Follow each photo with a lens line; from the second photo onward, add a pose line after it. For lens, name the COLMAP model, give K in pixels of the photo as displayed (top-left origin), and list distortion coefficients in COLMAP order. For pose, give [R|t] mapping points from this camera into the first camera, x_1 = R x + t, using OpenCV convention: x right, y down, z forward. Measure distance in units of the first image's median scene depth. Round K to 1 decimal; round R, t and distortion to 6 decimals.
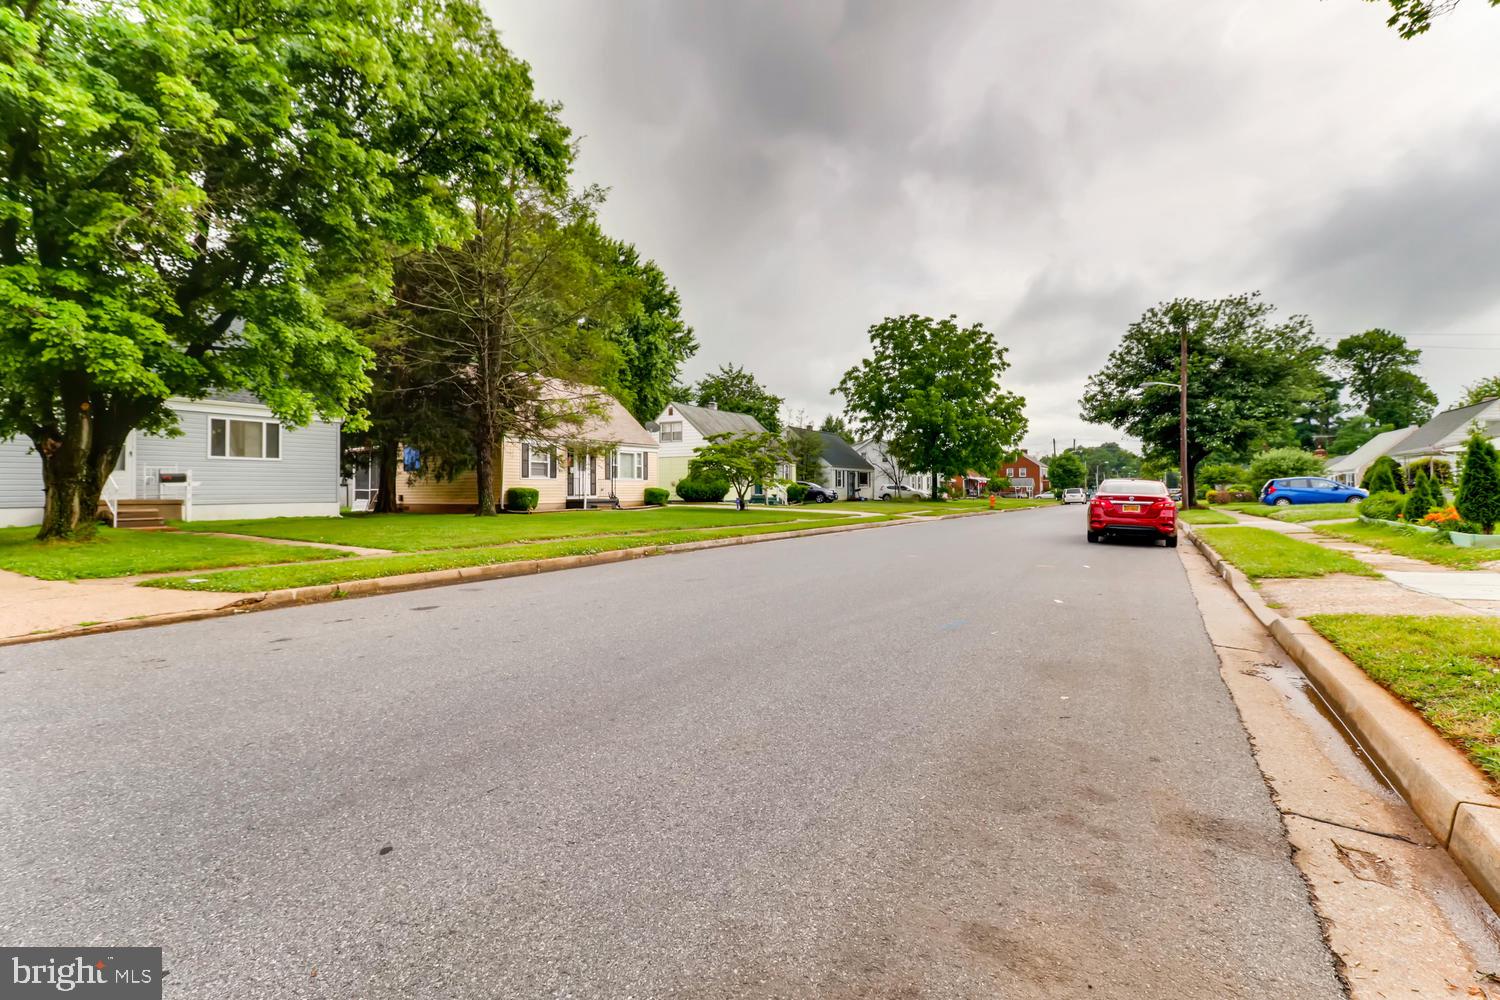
lens RADIAL K [[720.4, 0, 751.2], [0, 720.4, 495.3], [0, 0, 1]] dist [-0.002905, -0.000439]
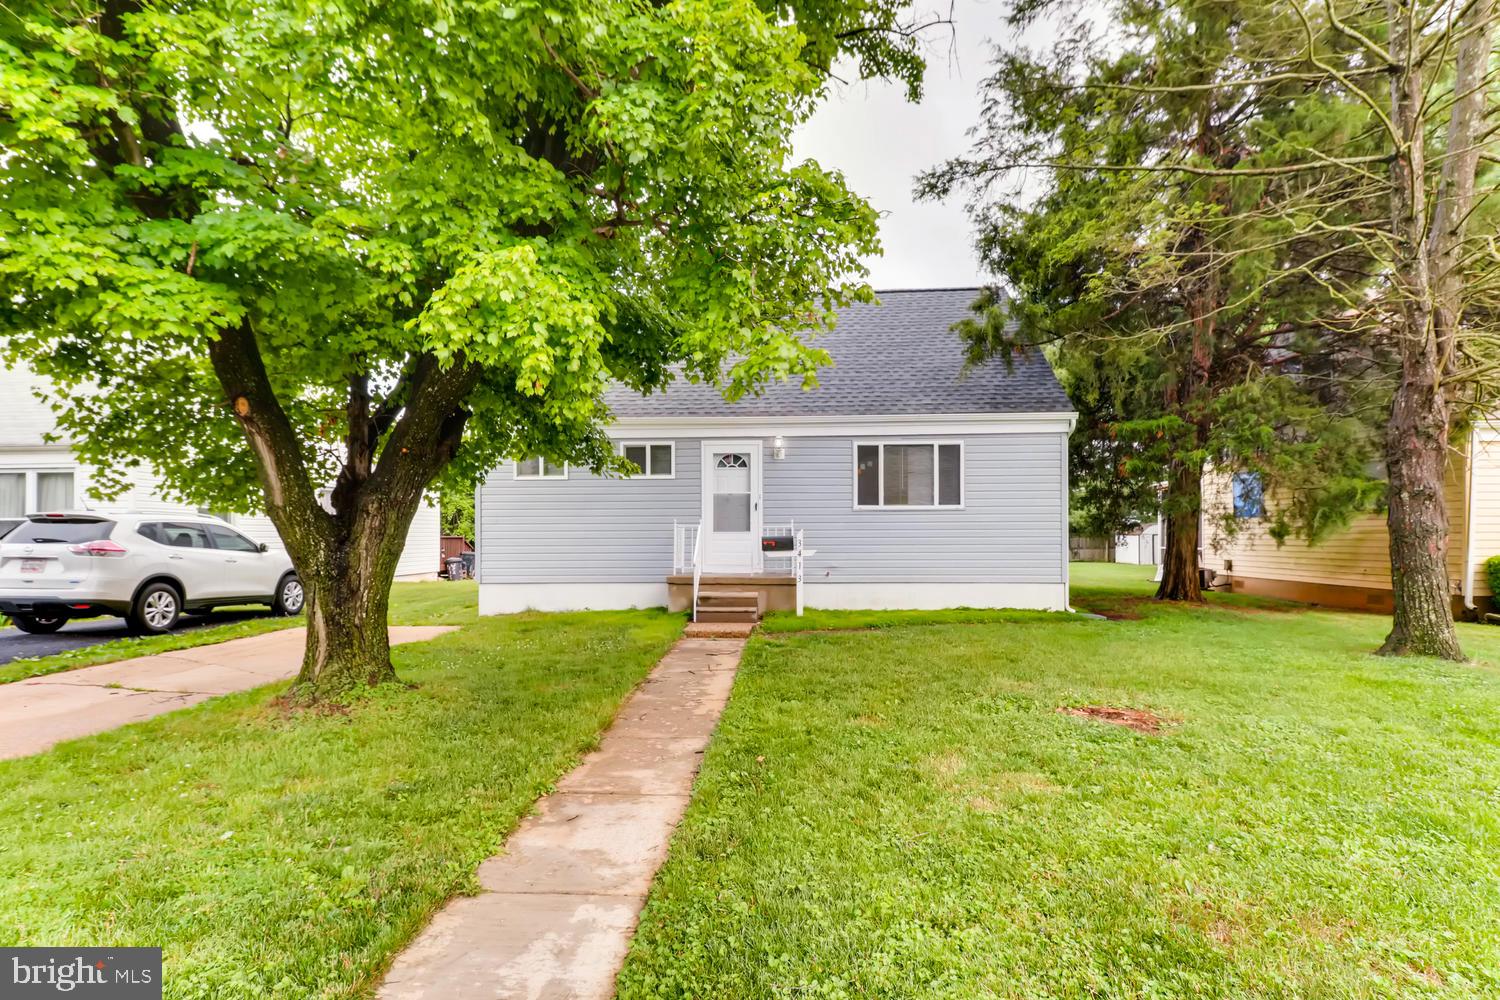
lens RADIAL K [[720.4, 0, 759.7], [0, 720.4, 529.4], [0, 0, 1]] dist [-0.002905, -0.000439]
pose [[0.460039, -0.005885, -0.887879, -0.211506], [-0.003824, 0.999956, -0.008610, -0.025042], [0.887890, 0.007356, 0.459996, 0.570206]]
